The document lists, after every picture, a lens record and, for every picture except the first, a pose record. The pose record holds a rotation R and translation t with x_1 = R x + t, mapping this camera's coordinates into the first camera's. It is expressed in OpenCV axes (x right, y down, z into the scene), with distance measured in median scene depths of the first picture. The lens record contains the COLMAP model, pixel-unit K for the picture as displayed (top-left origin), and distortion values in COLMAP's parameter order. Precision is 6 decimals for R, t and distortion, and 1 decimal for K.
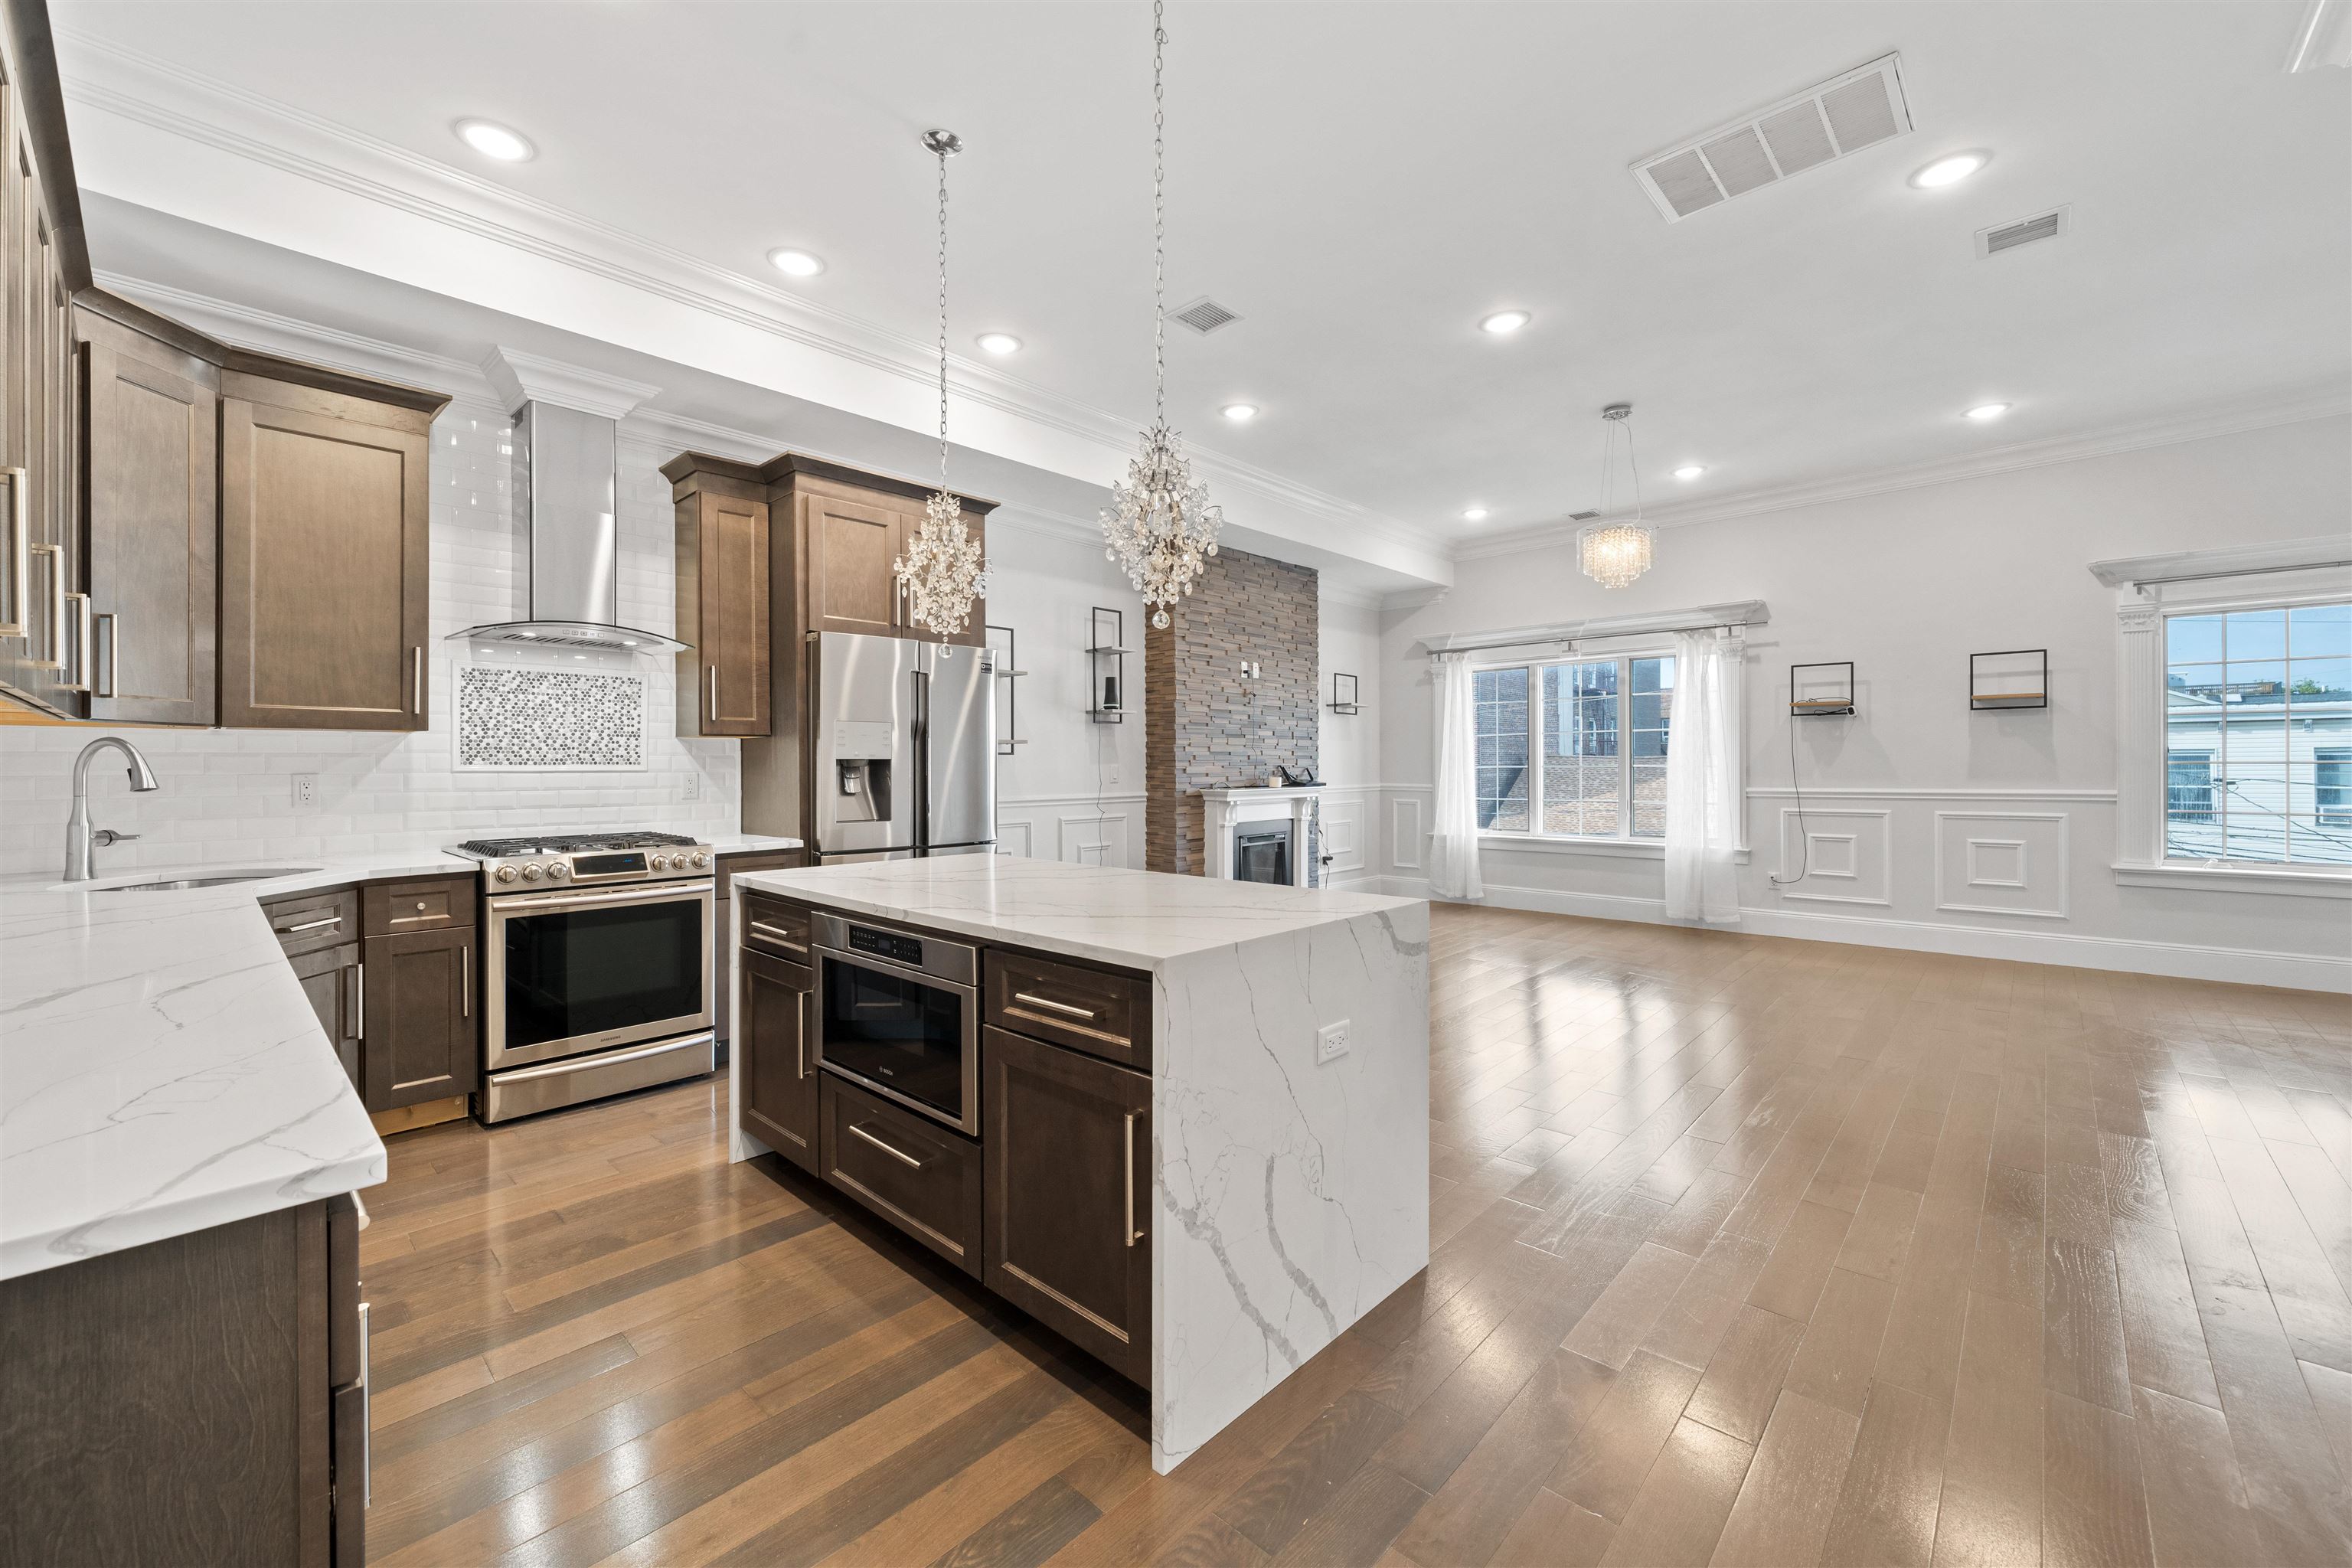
lens RADIAL K [[932.4, 0, 1172.6], [0, 932.4, 764.2], [0, 0, 1]] dist [0.000998, -0.001012]
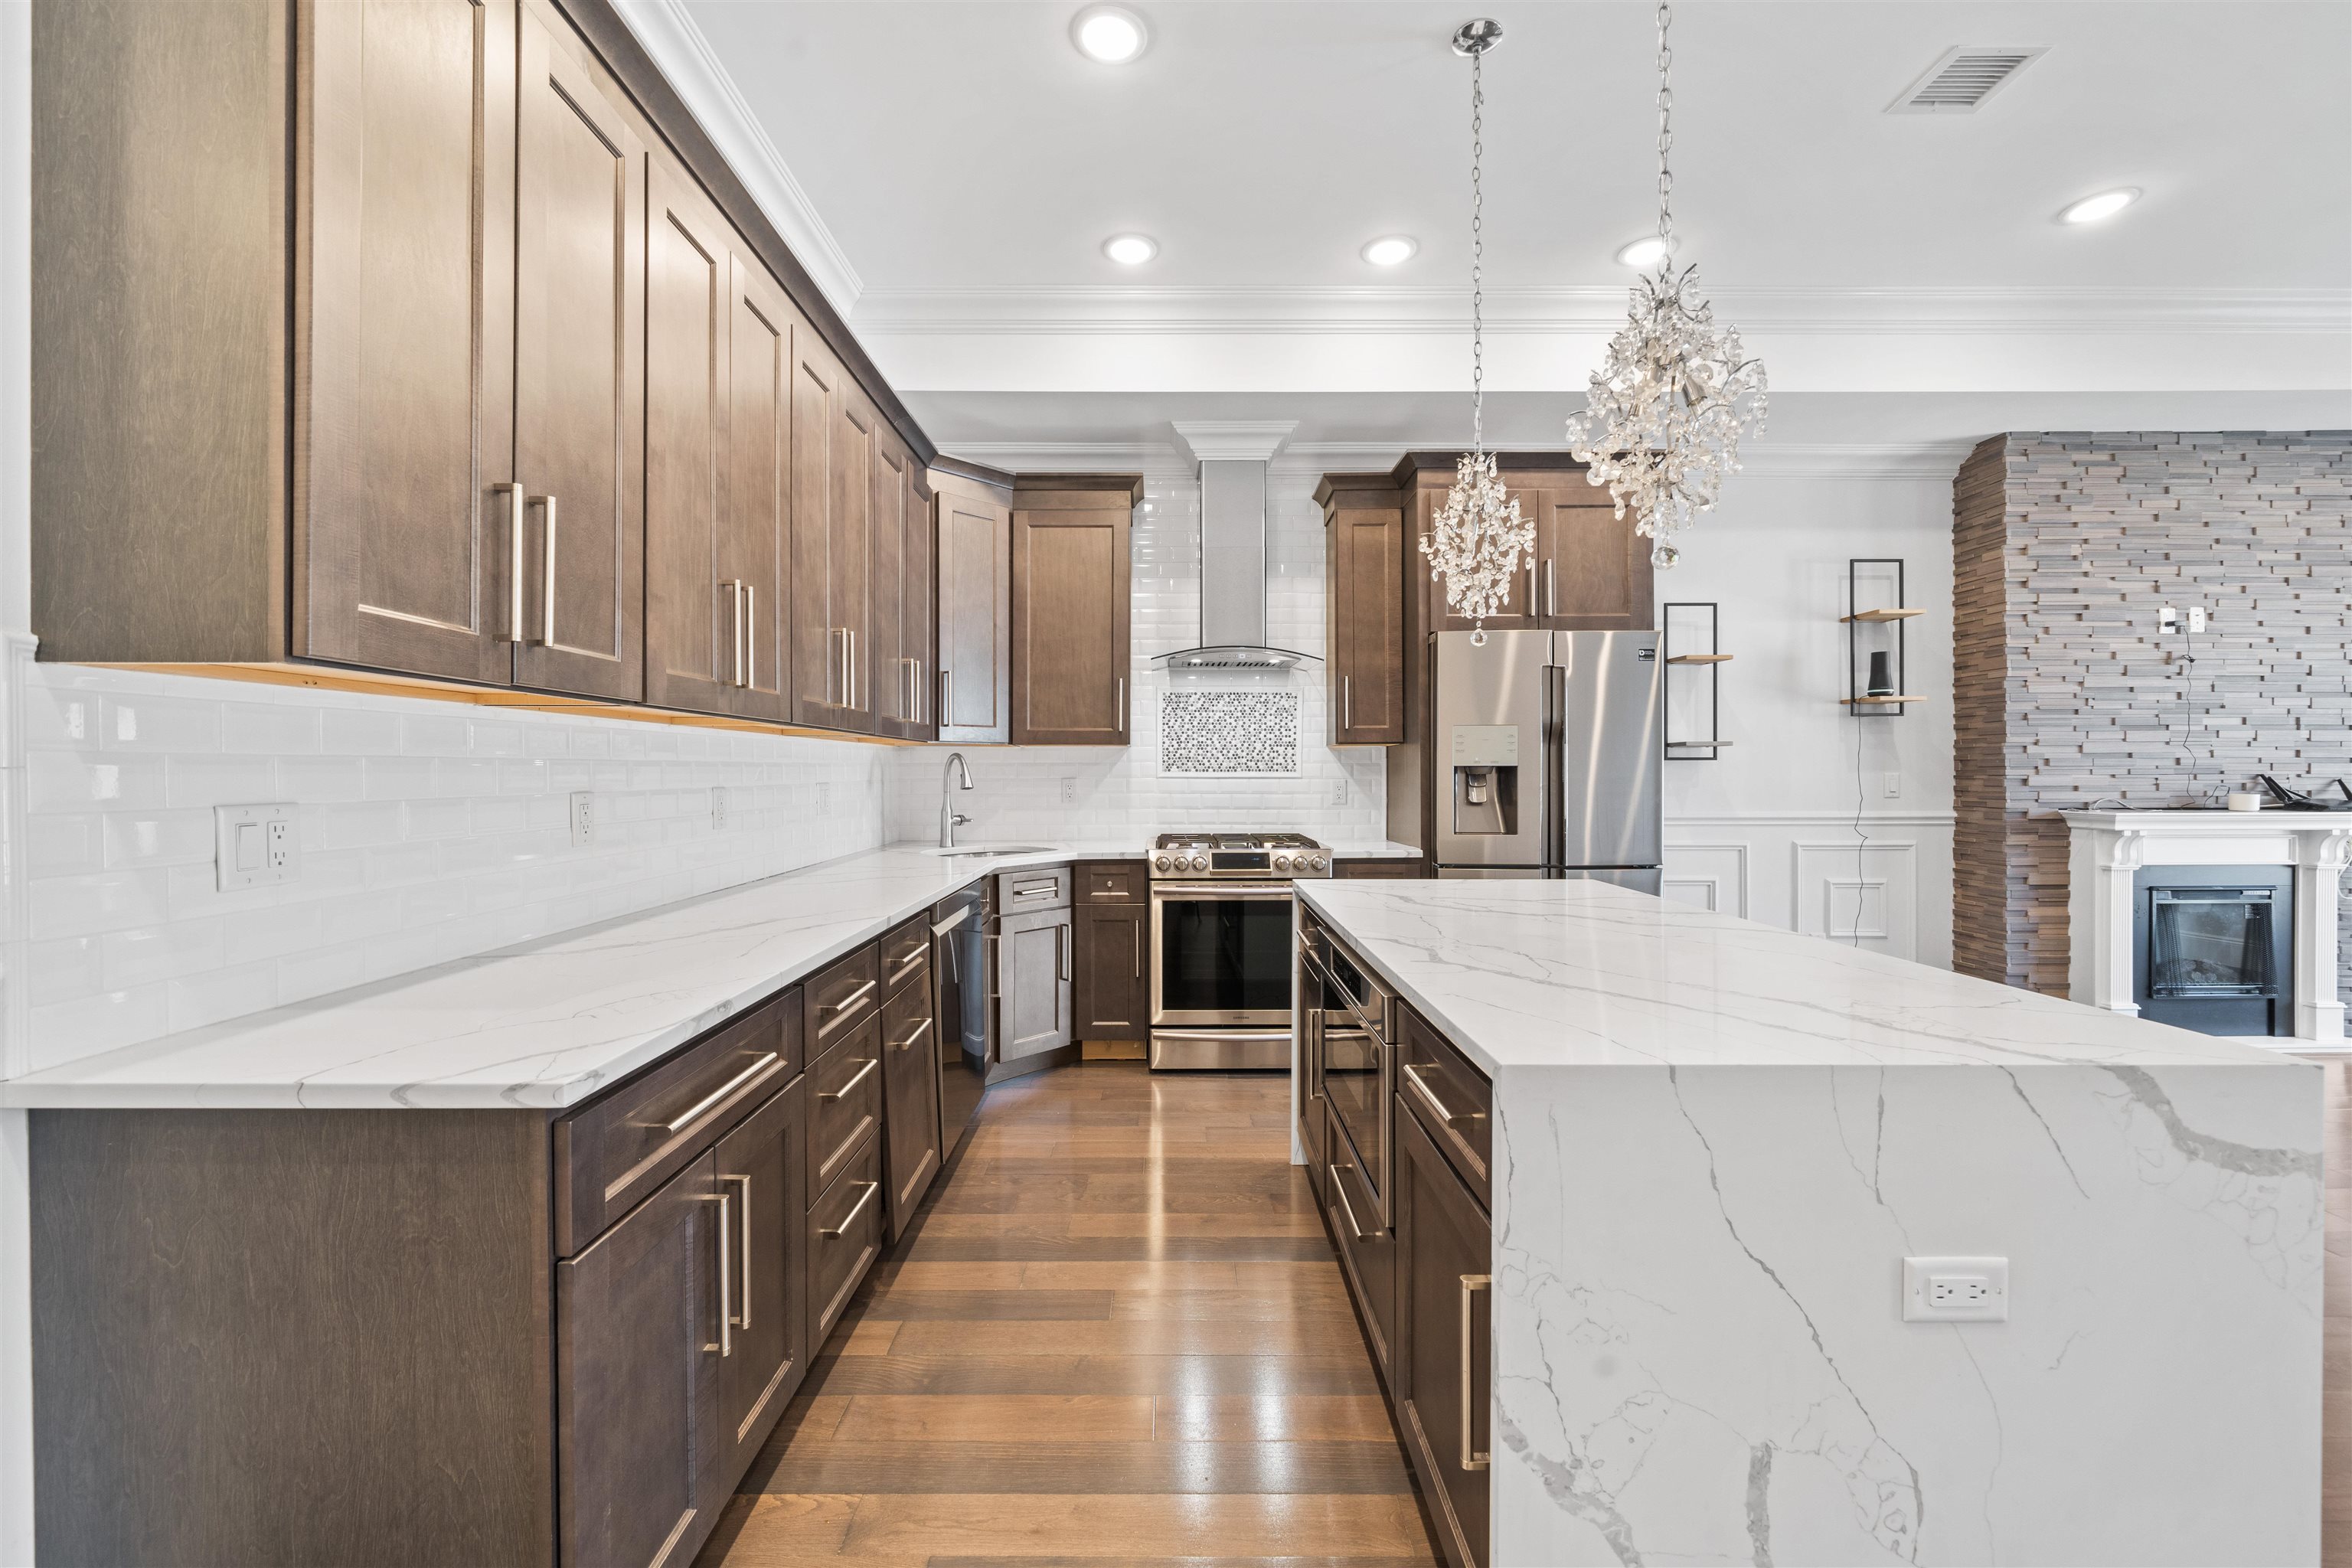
lens RADIAL K [[932.4, 0, 1174.1], [0, 932.4, 775.0], [0, 0, 1]] dist [0.000998, -0.001012]
pose [[0.685873, 0.003945, -0.727710, 0.101758], [-0.001083, 0.999990, 0.004400, -0.000316], [0.727720, -0.002229, 0.685871, 0.121793]]
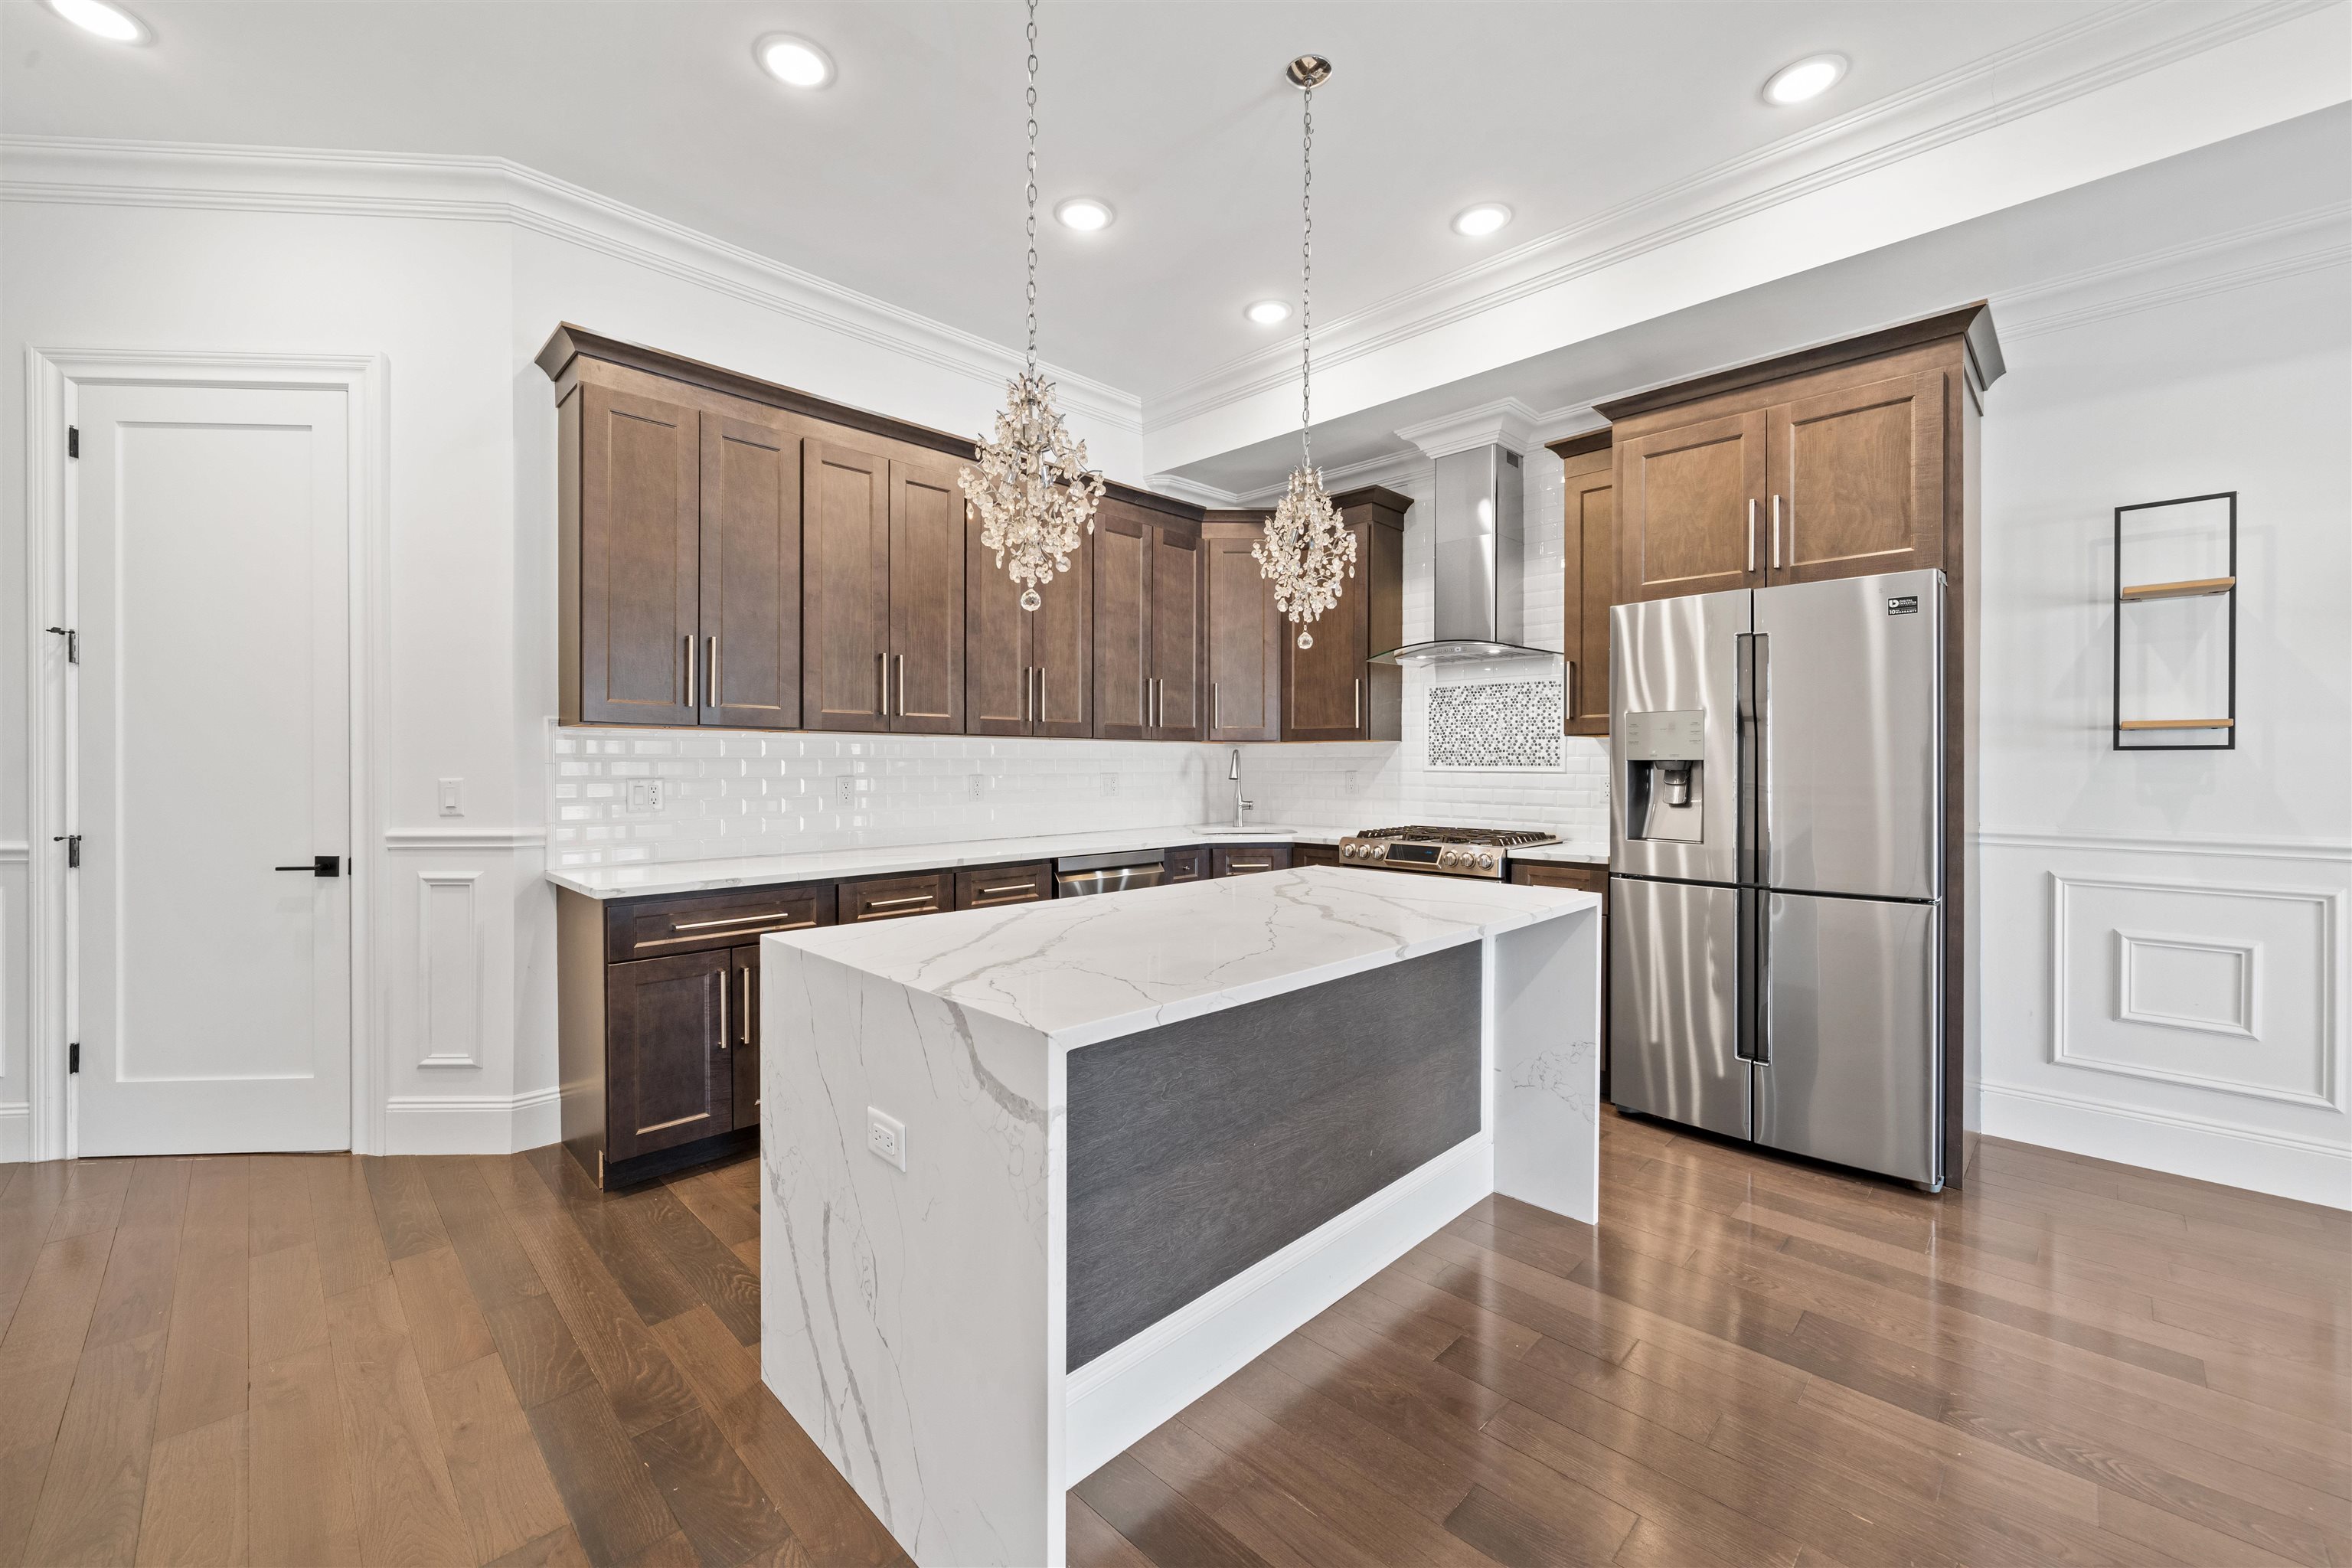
lens RADIAL K [[932.4, 0, 1172.0], [0, 932.4, 770.9], [0, 0, 1]] dist [0.000998, -0.001012]
pose [[-0.034026, 0.009589, -0.999375, 0.366605], [-0.001917, 0.999952, 0.009659, -0.002701], [0.999419, 0.002244, -0.034006, 0.503173]]
